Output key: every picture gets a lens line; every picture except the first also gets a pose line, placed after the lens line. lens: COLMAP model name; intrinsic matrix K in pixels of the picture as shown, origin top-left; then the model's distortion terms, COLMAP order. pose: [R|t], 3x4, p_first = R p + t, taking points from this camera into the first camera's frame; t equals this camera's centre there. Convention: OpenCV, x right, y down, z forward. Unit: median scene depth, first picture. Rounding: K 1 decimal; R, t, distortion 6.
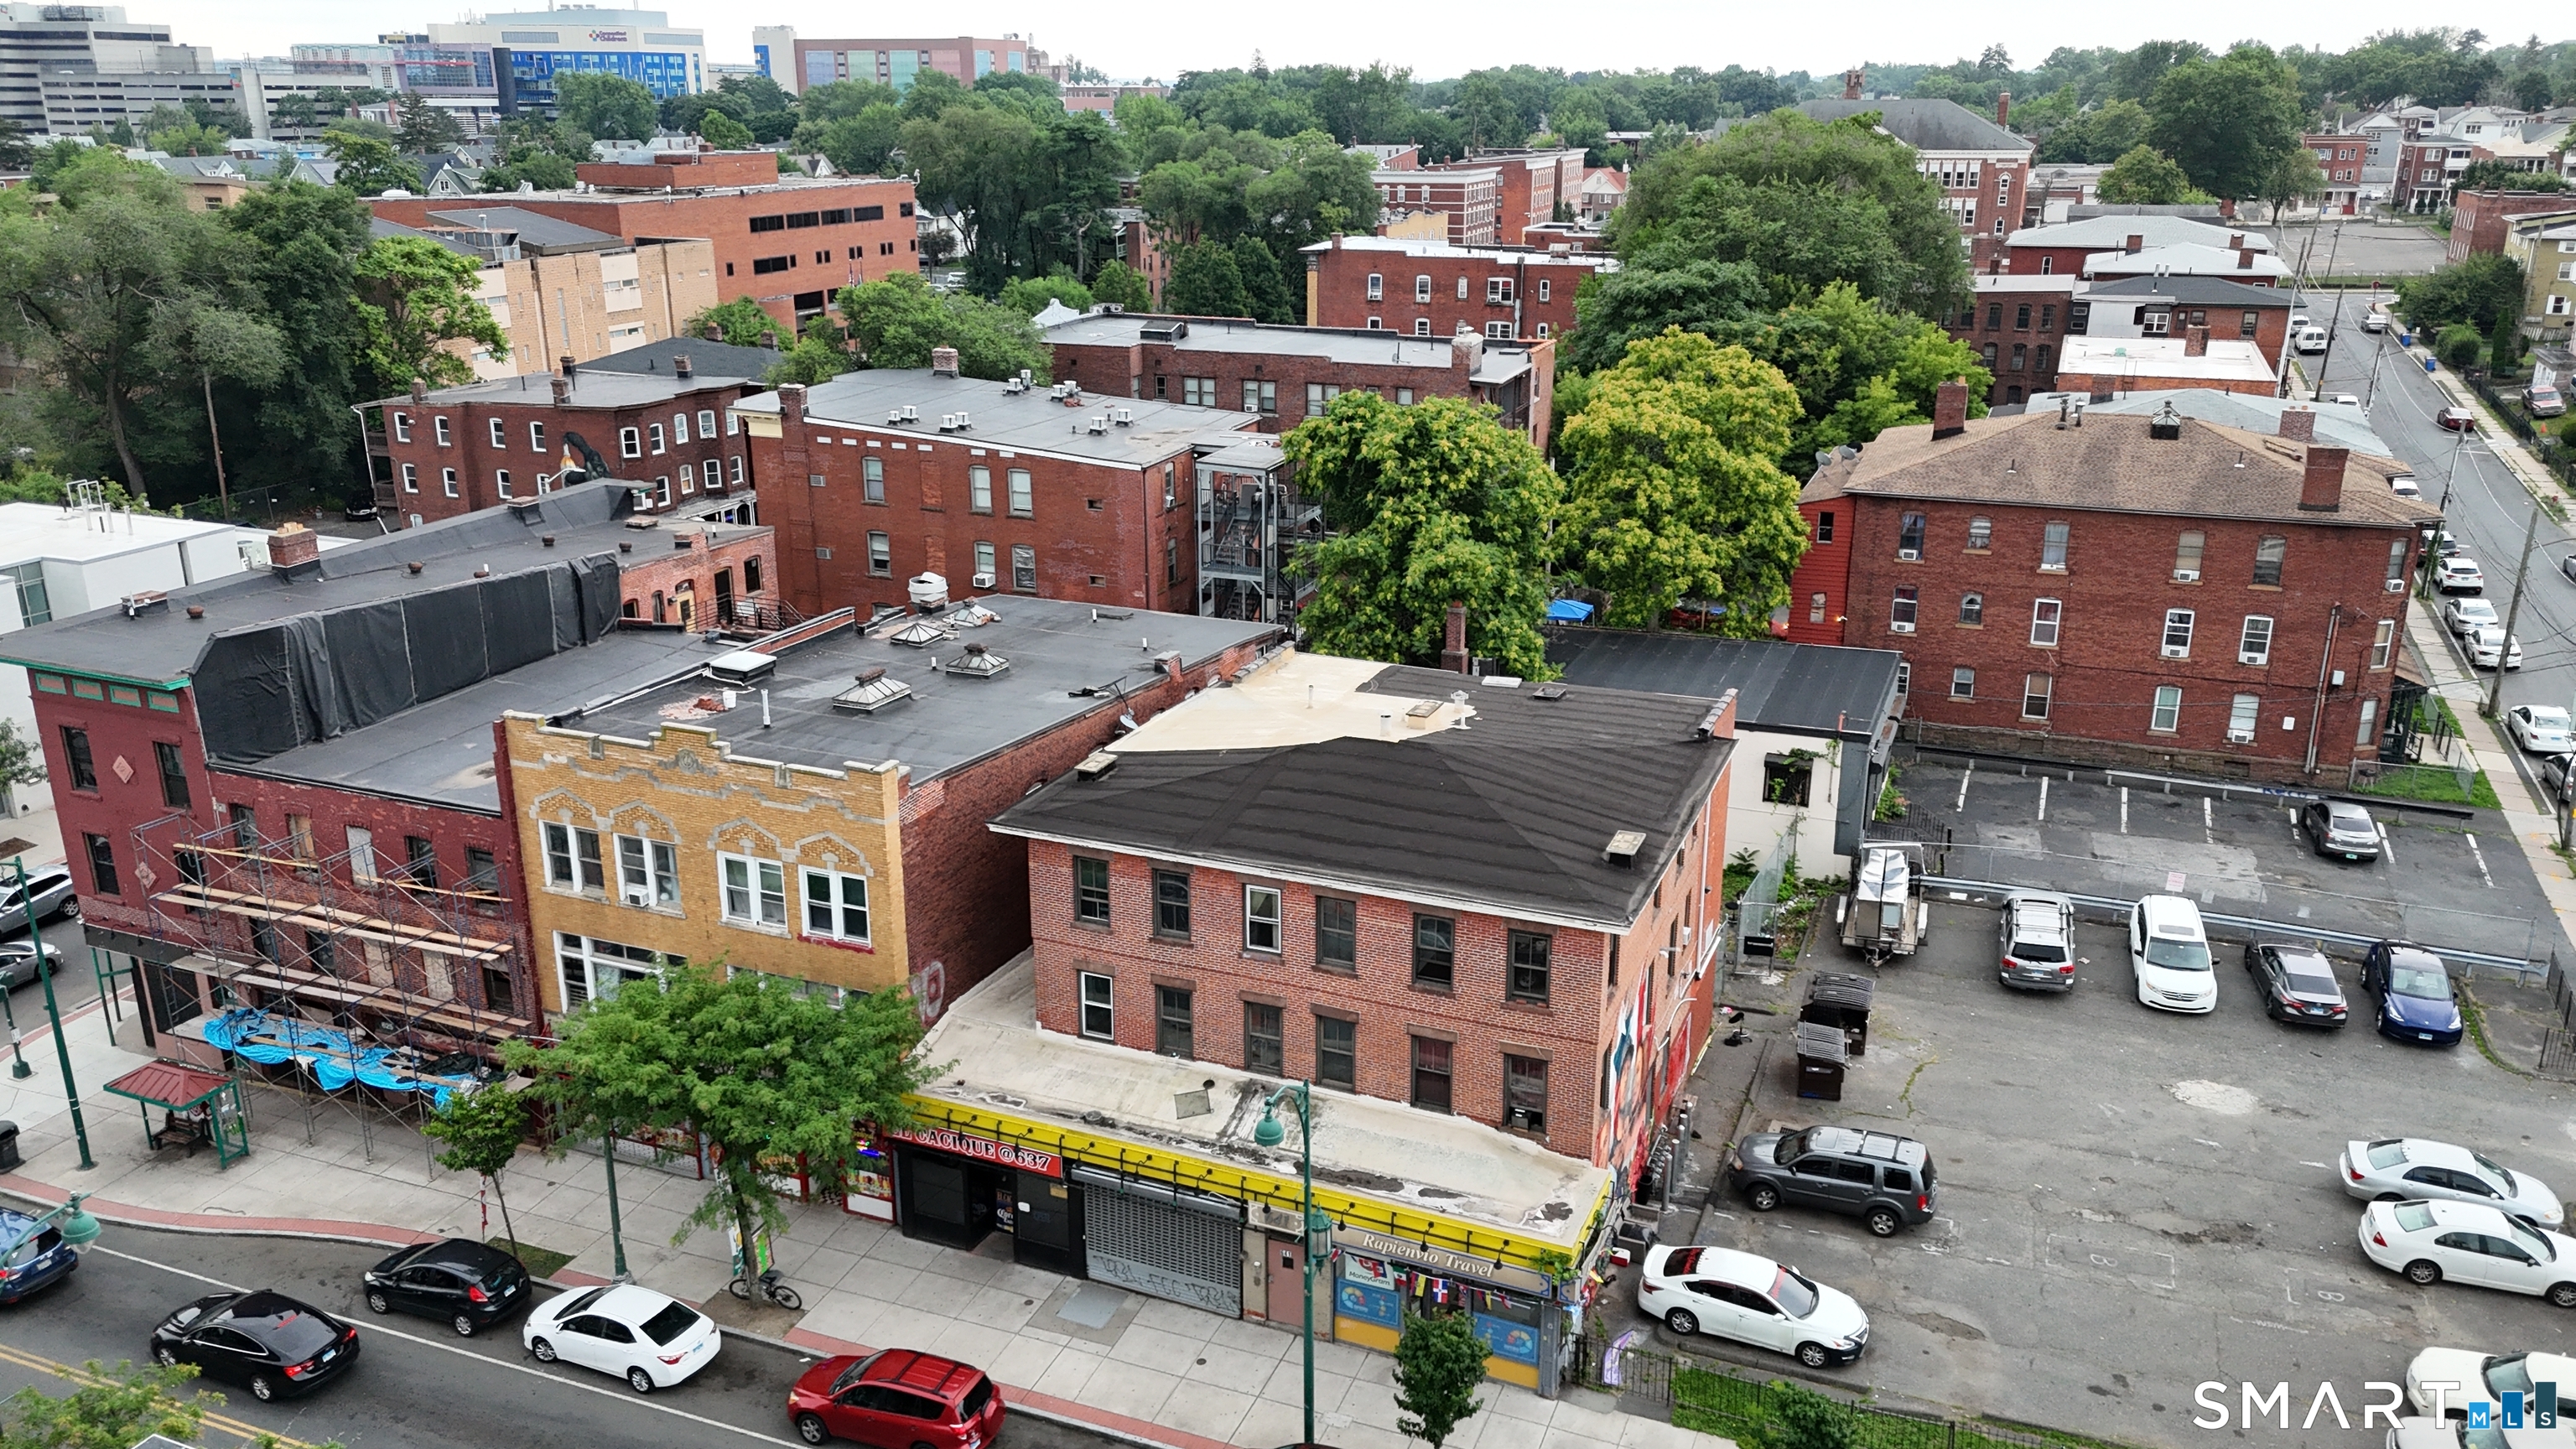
lens RADIAL K [[1893.1, 0, 1291.0], [0, 1893.1, 714.3], [0, 0, 1]] dist [0.082222, -0.085324]
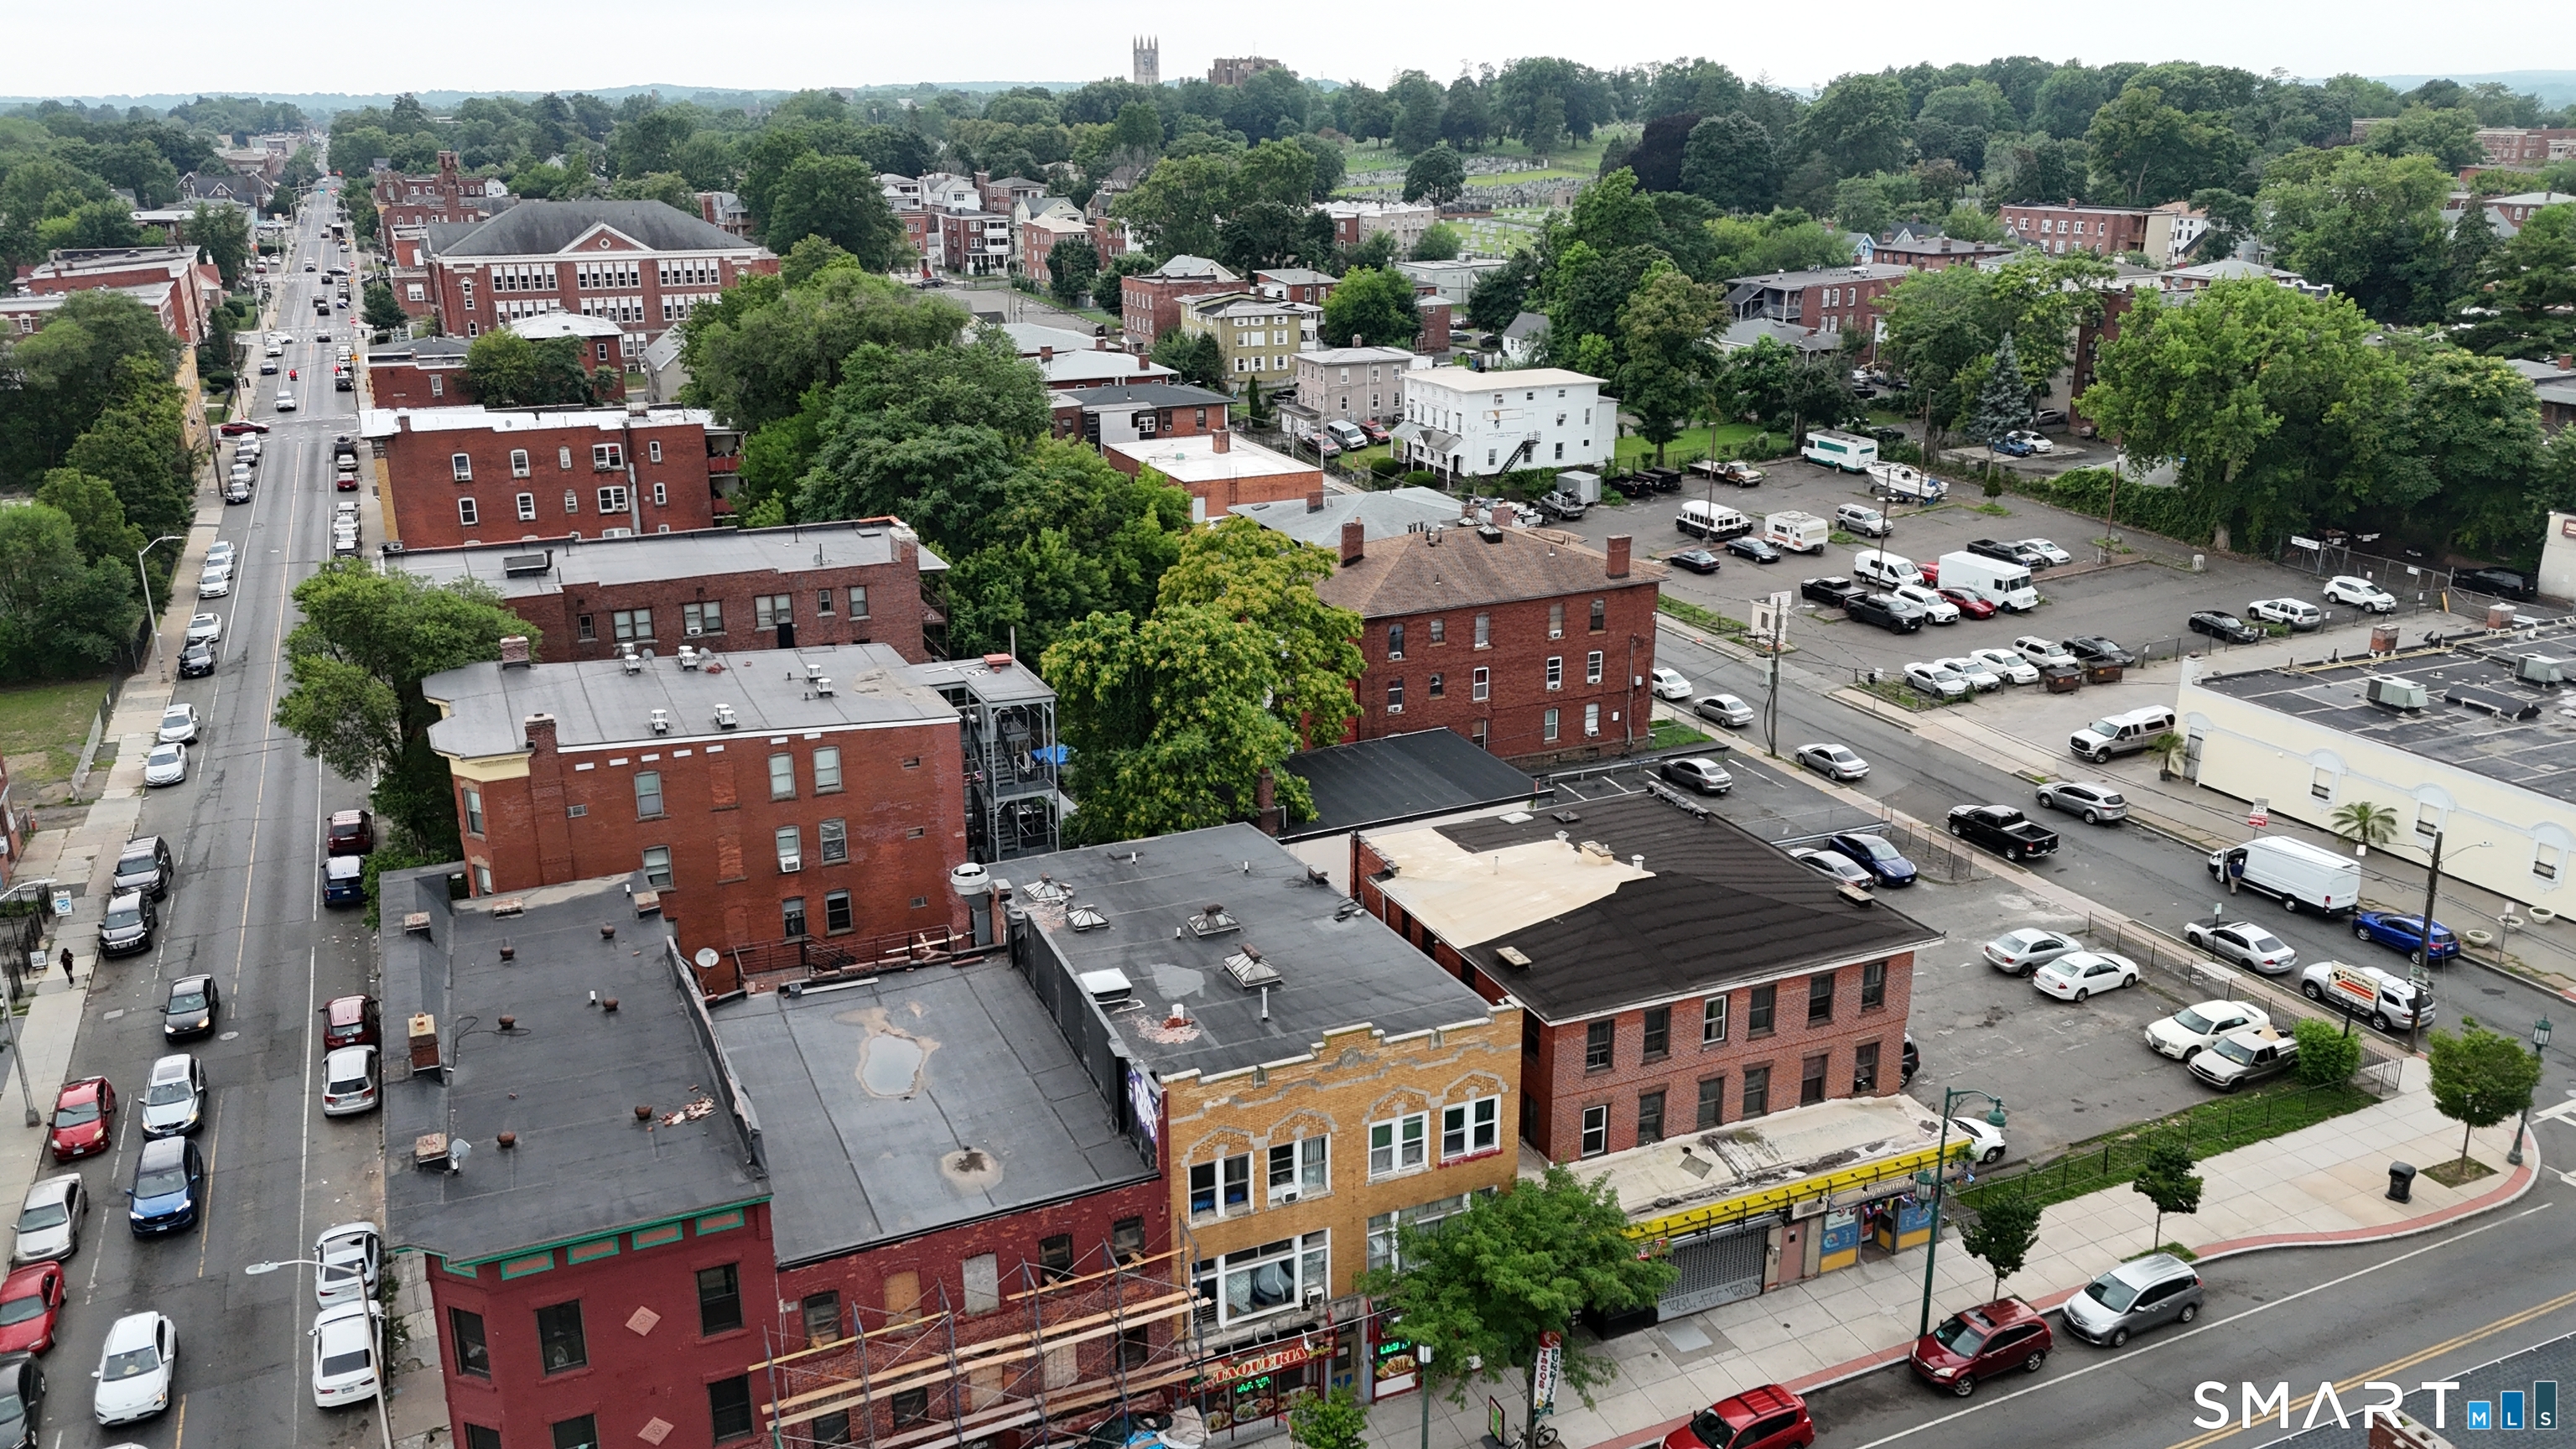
lens RADIAL K [[1893.1, 0, 1291.0], [0, 1893.1, 714.3], [0, 0, 1]] dist [0.082222, -0.085324]
pose [[0.691437, -0.220741, 0.687887, -0.773003], [0.228332, 0.970140, 0.081804, -0.200378], [-0.685404, 0.100504, 0.721194, 0.112995]]
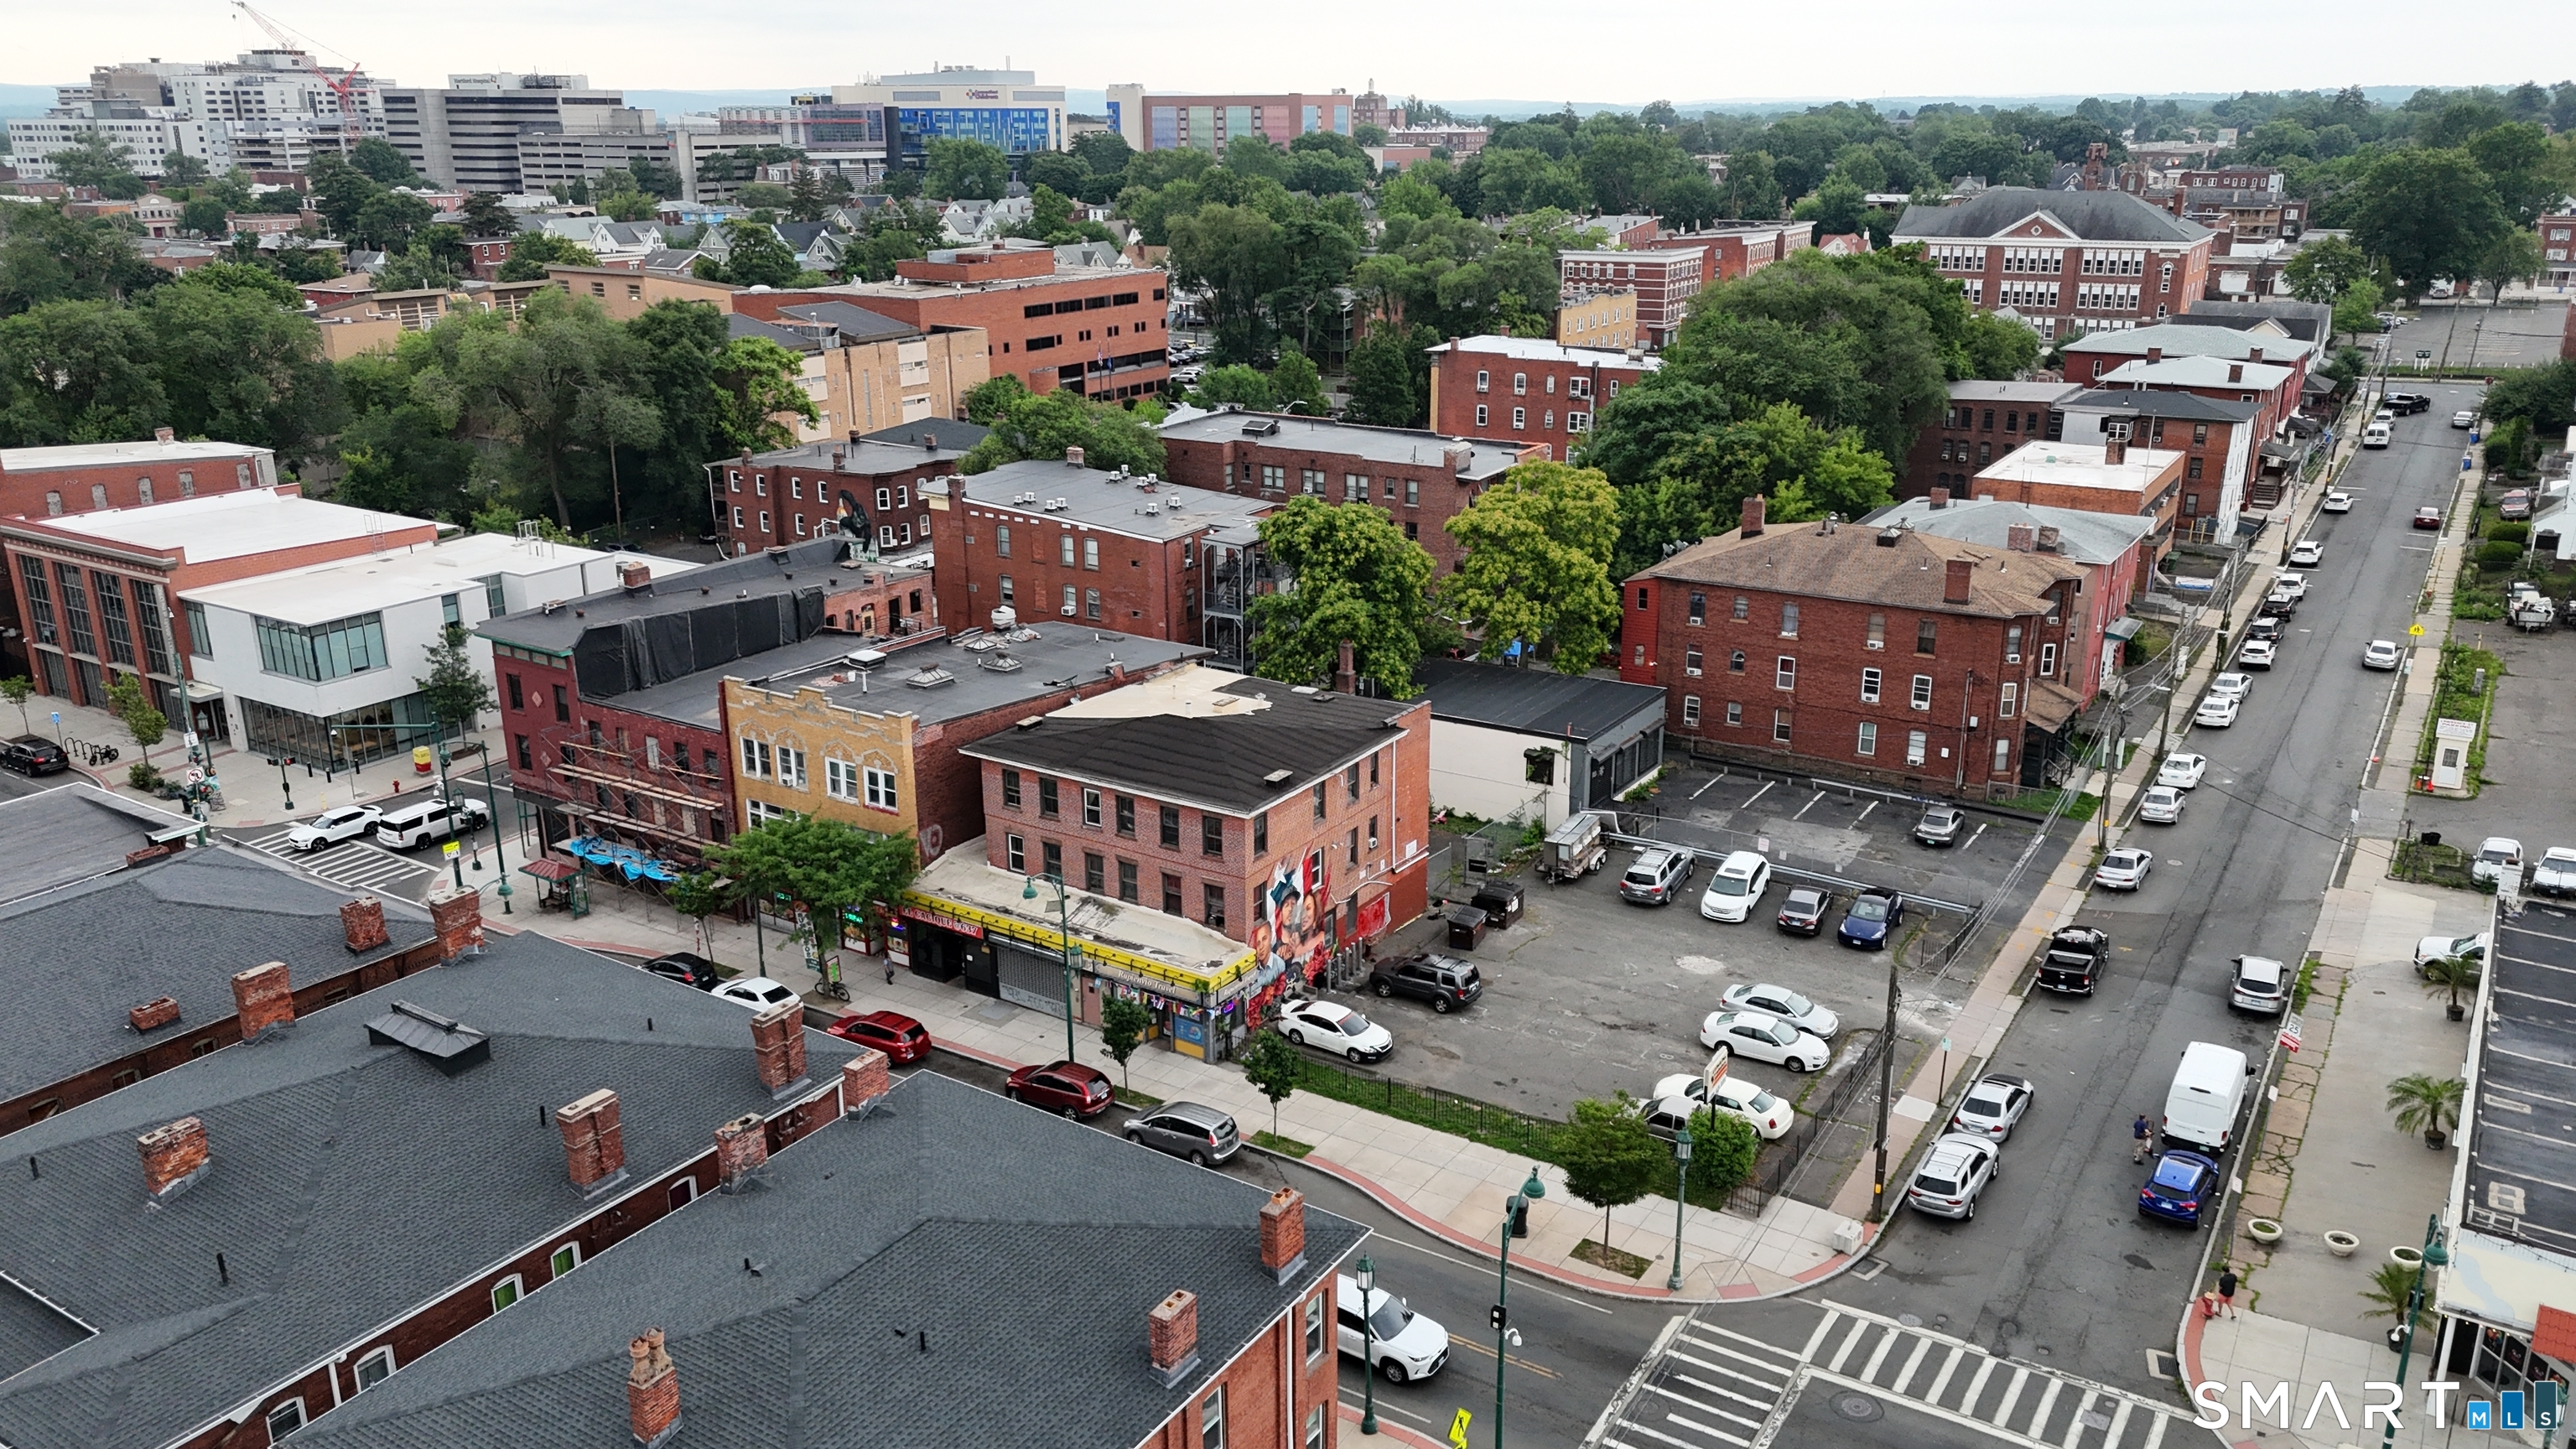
lens RADIAL K [[1893.1, 0, 1291.0], [0, 1893.1, 714.3], [0, 0, 1]] dist [0.082222, -0.085324]
pose [[0.983149, 0.052321, -0.175159, 0.329761], [-0.054041, 0.998526, -0.005060, 0.010995], [0.174636, 0.014440, 0.984527, -0.524345]]
